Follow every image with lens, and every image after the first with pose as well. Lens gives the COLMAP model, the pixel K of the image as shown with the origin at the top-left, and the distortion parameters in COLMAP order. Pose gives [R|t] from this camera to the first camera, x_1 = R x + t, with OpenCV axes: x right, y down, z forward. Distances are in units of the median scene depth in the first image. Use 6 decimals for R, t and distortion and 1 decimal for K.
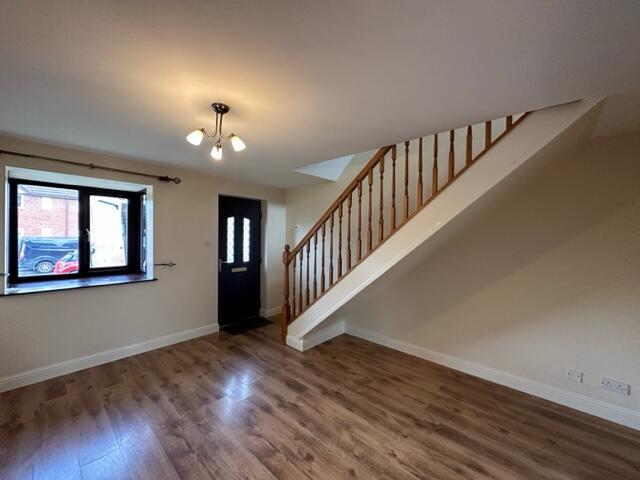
lens RADIAL K [[254.8, 0, 322.9], [0, 254.8, 236.6], [0, 0, 1]] dist [0.000629, 0.000209]
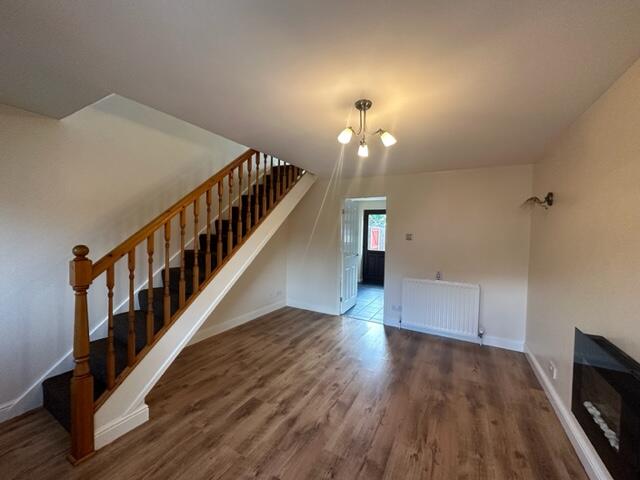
lens RADIAL K [[254.8, 0, 319.2], [0, 254.8, 236.3], [0, 0, 1]] dist [0.000629, 0.000209]
pose [[-0.218558, -0.040974, 0.974963, -0.978815], [-0.019640, 0.999100, 0.037585, -0.011762], [-0.975626, -0.010934, -0.219166, 0.993949]]
